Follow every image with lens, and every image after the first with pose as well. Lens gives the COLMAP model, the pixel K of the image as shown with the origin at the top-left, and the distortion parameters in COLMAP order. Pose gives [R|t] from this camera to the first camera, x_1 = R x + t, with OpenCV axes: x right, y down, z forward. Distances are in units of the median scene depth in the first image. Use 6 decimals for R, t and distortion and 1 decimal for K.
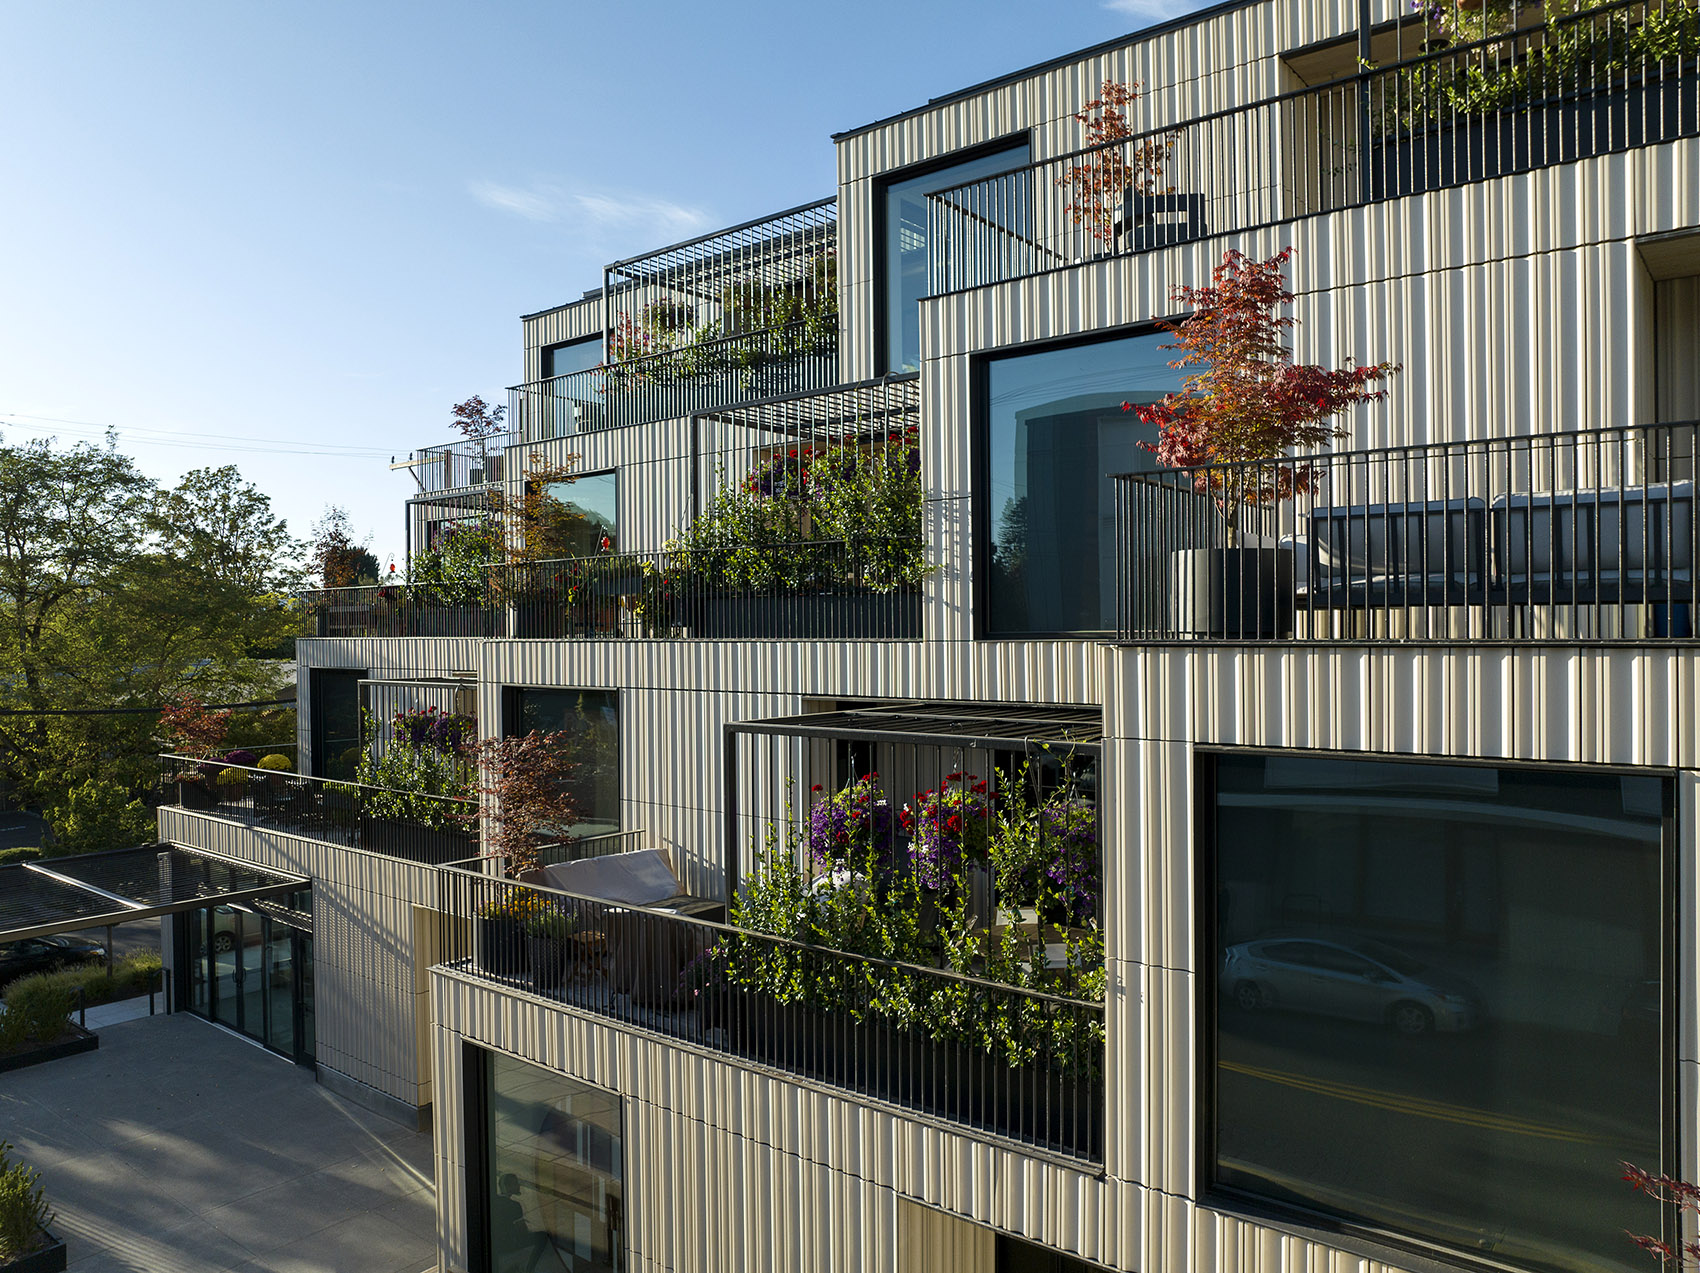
lens RADIAL K [[1195.8, 0, 850.0], [0, 1195.8, 636.5], [0, 0, 1]] dist [-0.006933, -0.002262]
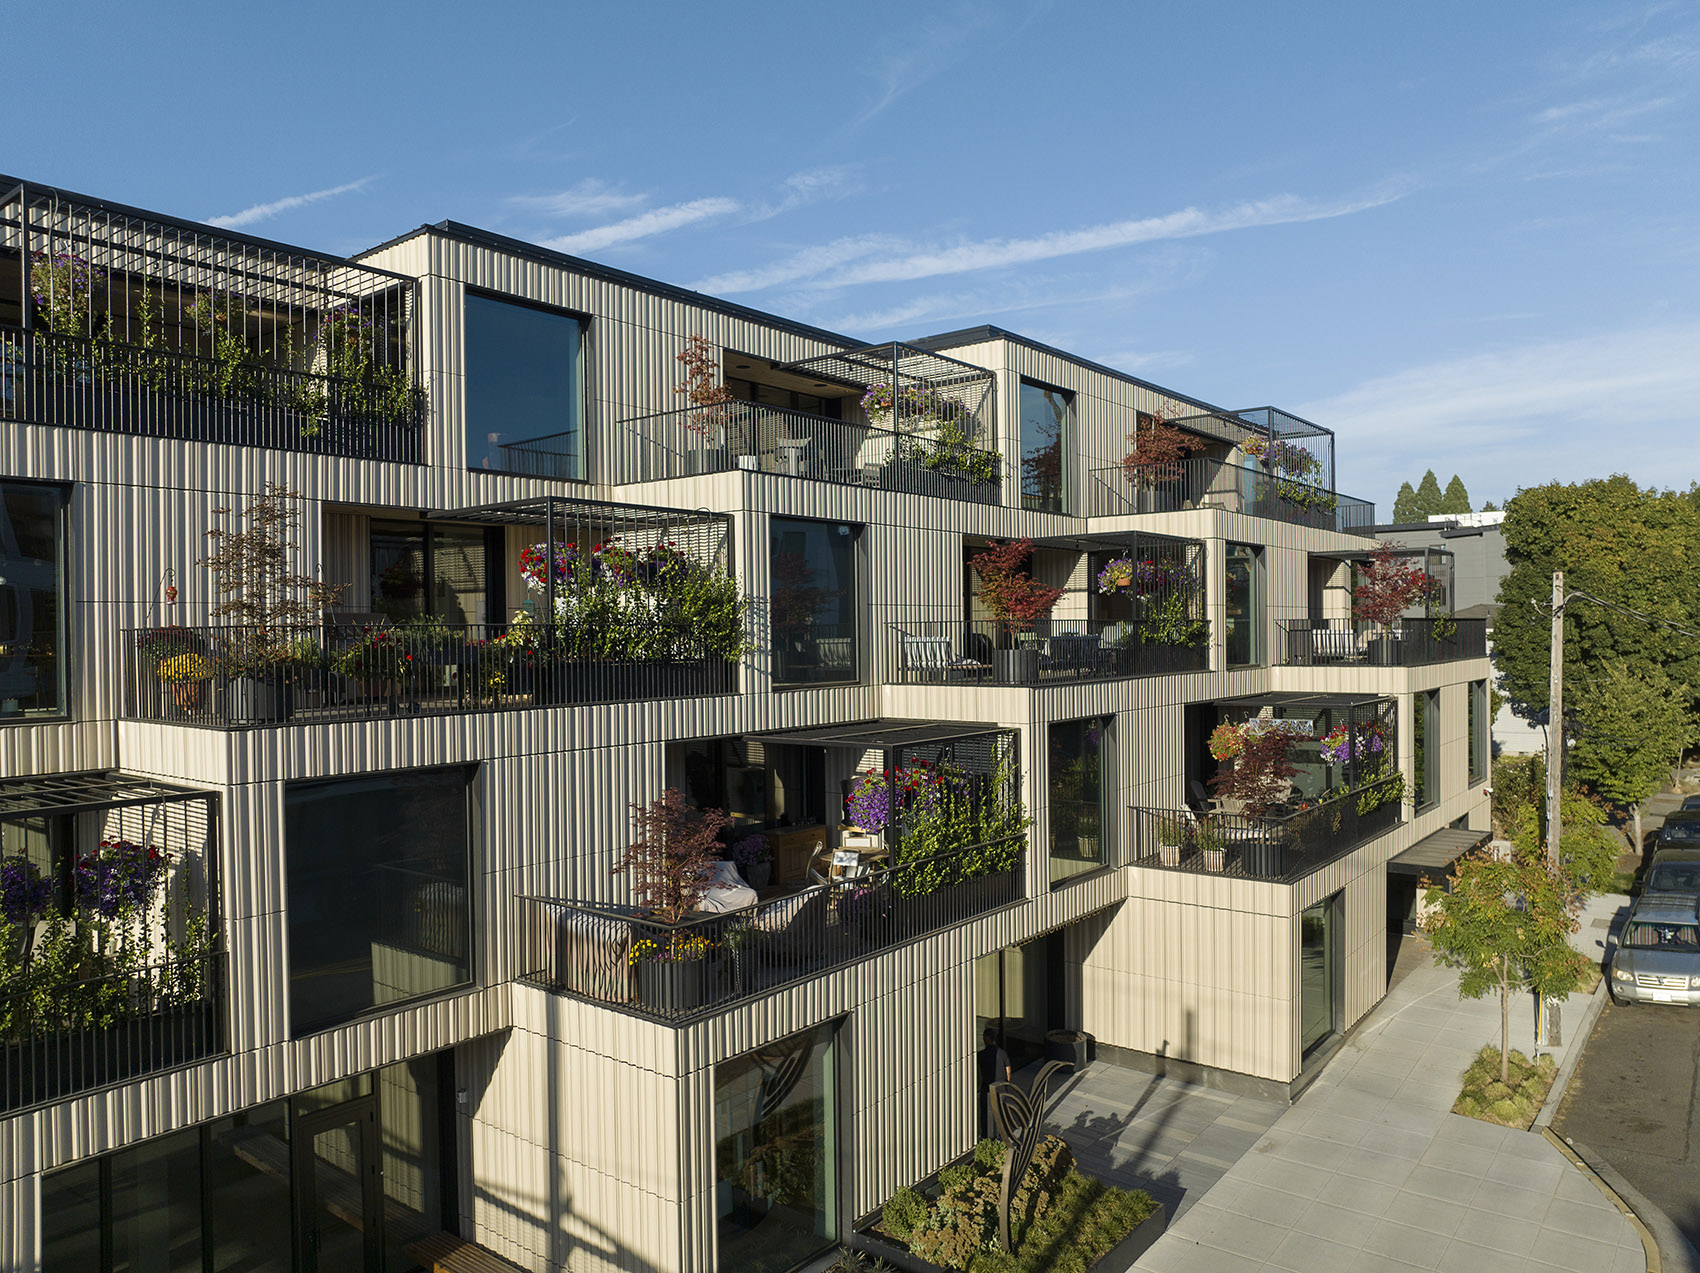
lens RADIAL K [[1195.8, 0, 850.0], [0, 1195.8, 636.5], [0, 0, 1]] dist [-0.006933, -0.002262]
pose [[0.001640, -0.004899, 0.999987, -1.453944], [0.019257, 0.999803, 0.004867, -0.073928], [-0.999813, 0.019249, 0.001734, 0.859393]]
